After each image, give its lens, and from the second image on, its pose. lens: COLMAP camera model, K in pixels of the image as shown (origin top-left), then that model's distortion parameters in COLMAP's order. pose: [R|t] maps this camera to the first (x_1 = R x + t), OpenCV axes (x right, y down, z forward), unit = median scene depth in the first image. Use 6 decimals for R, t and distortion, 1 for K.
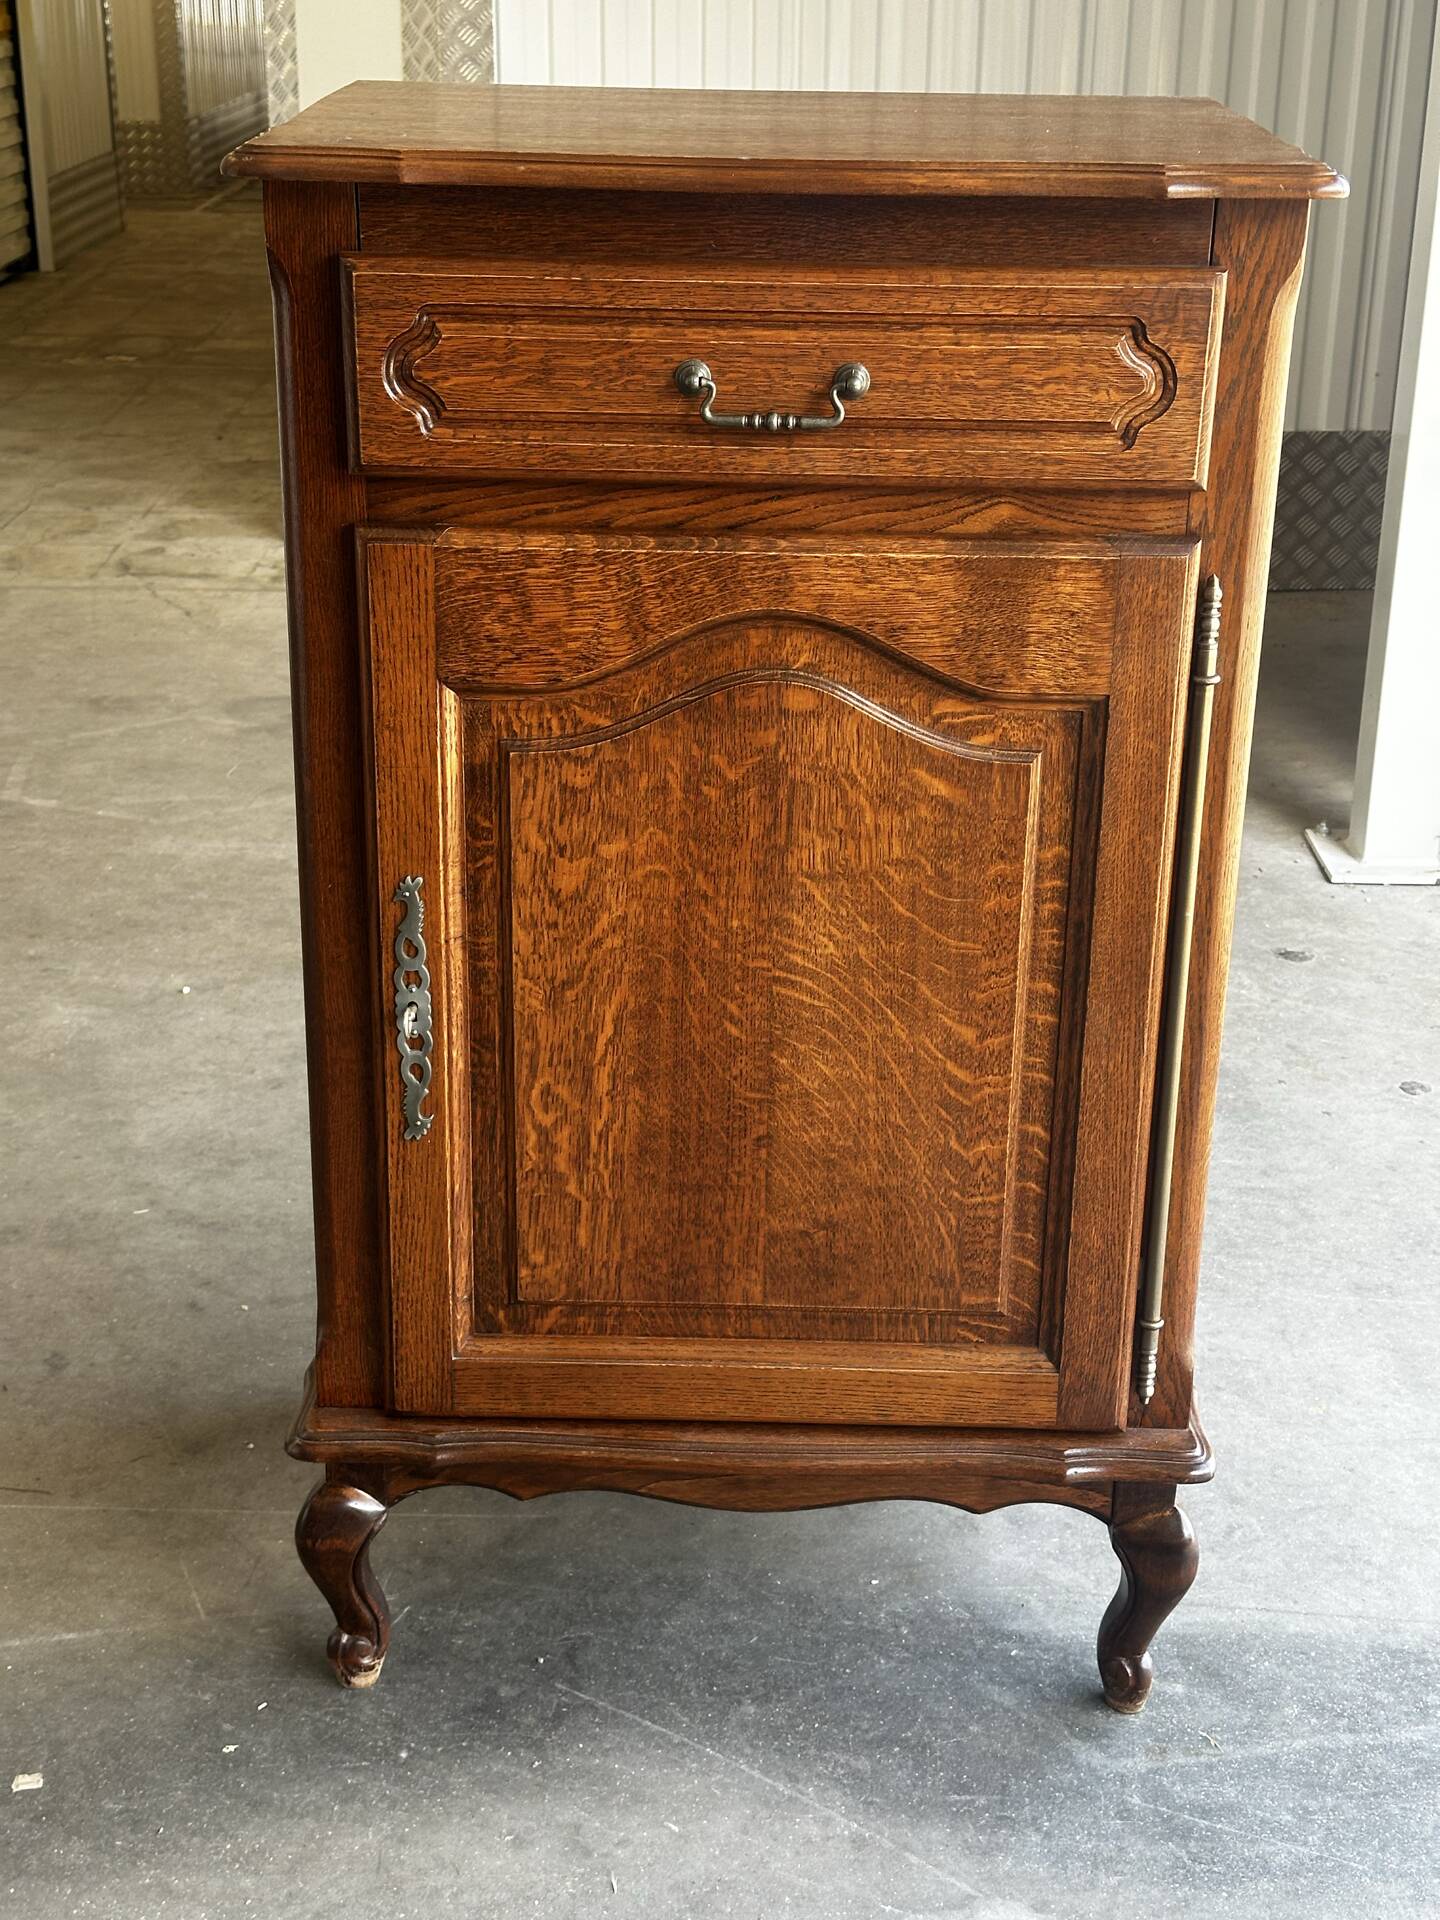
lens RADIAL K [[2708.6, 0, 720.0], [0, 2708.6, 960.0], [0, 0, 1]] dist [0.149075, -0.182385]
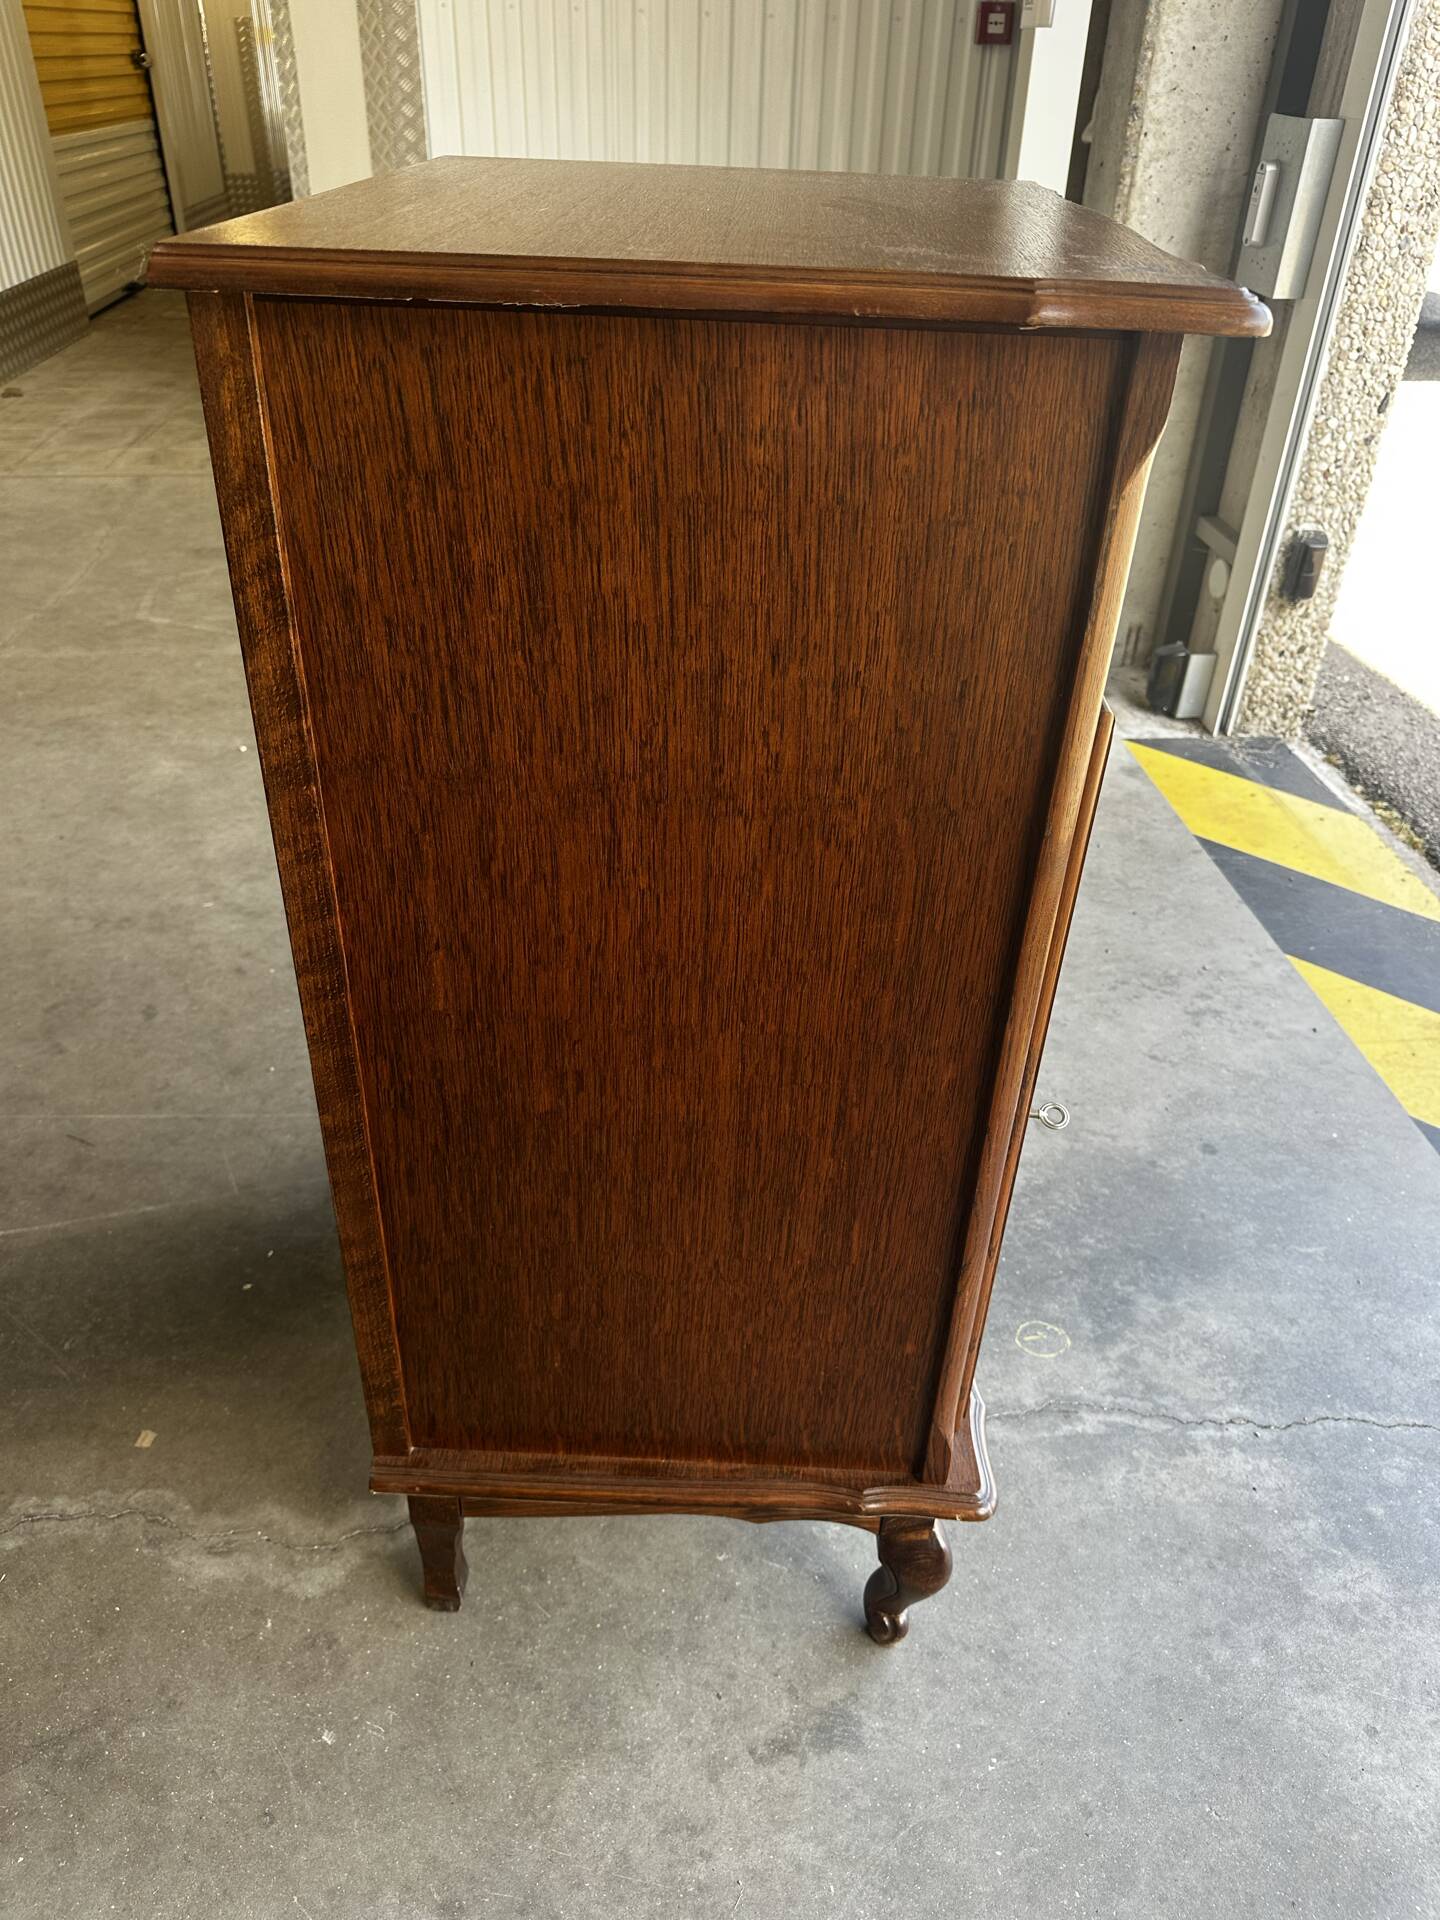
lens RADIAL K [[1373.9, 0, 723.0], [0, 1373.9, 975.6], [0, 0, 1]] dist [-0.002791, -0.010684]
pose [[0.997003, -0.029520, 0.071508, 0.043664], [0.012441, 0.973485, 0.228413, -0.066205], [-0.076355, -0.226838, 0.970935, 0.248664]]
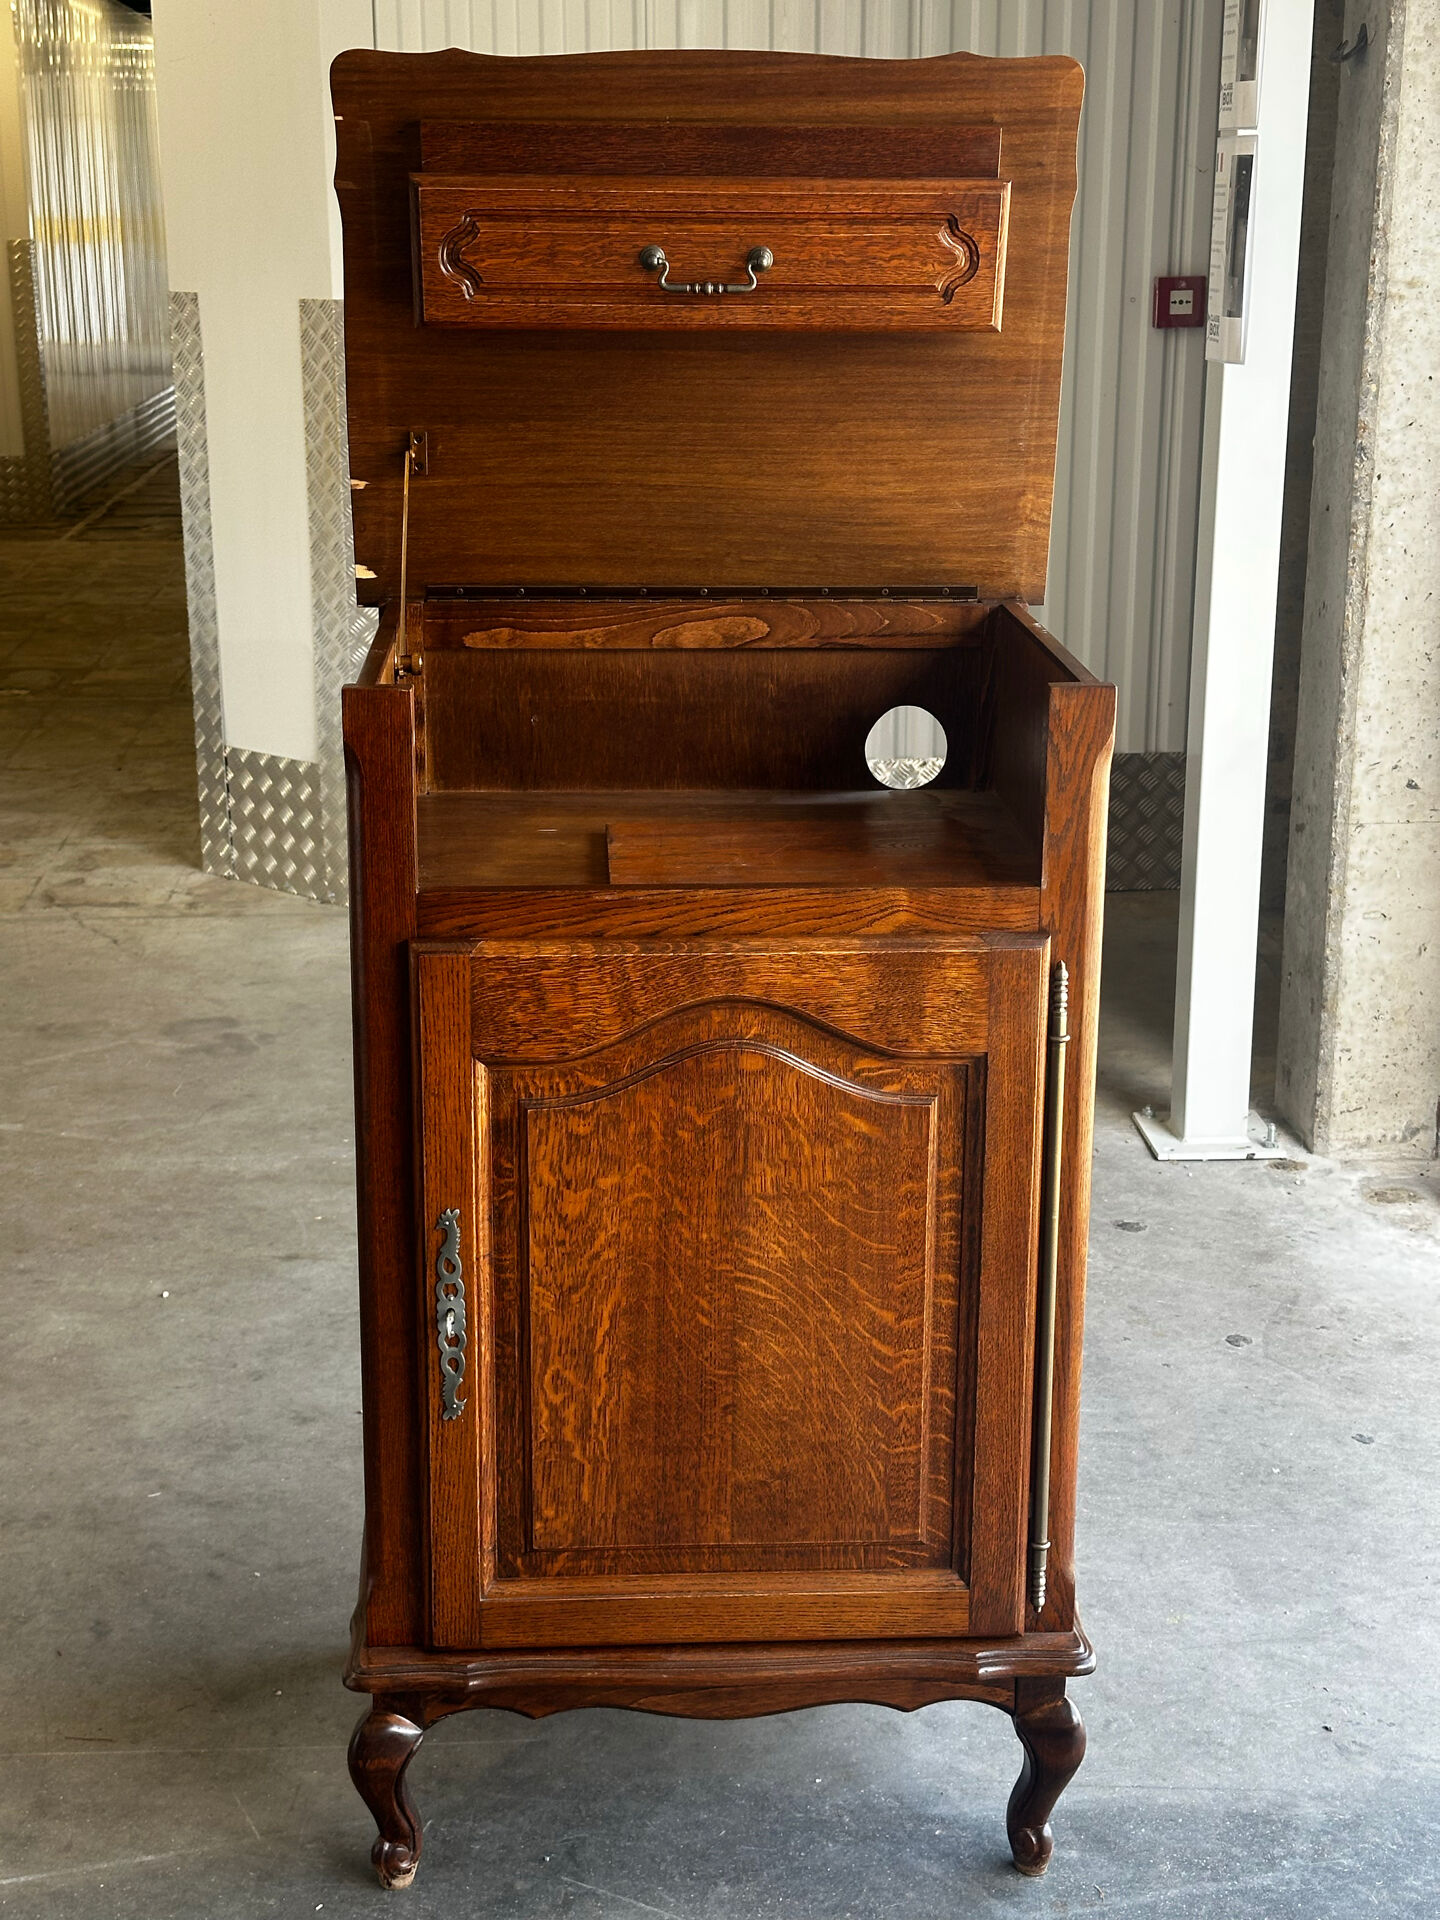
lens RADIAL K [[2724.1, 0, 724.6], [0, 2724.1, 927.2], [0, 0, 1]] dist [0.170653, -0.333377]
pose [[0.997296, -0.028333, 0.067815, -0.061621], [0.035355, 0.993875, -0.104701, -0.020990], [-0.064433, 0.106815, 0.992189, -0.264454]]
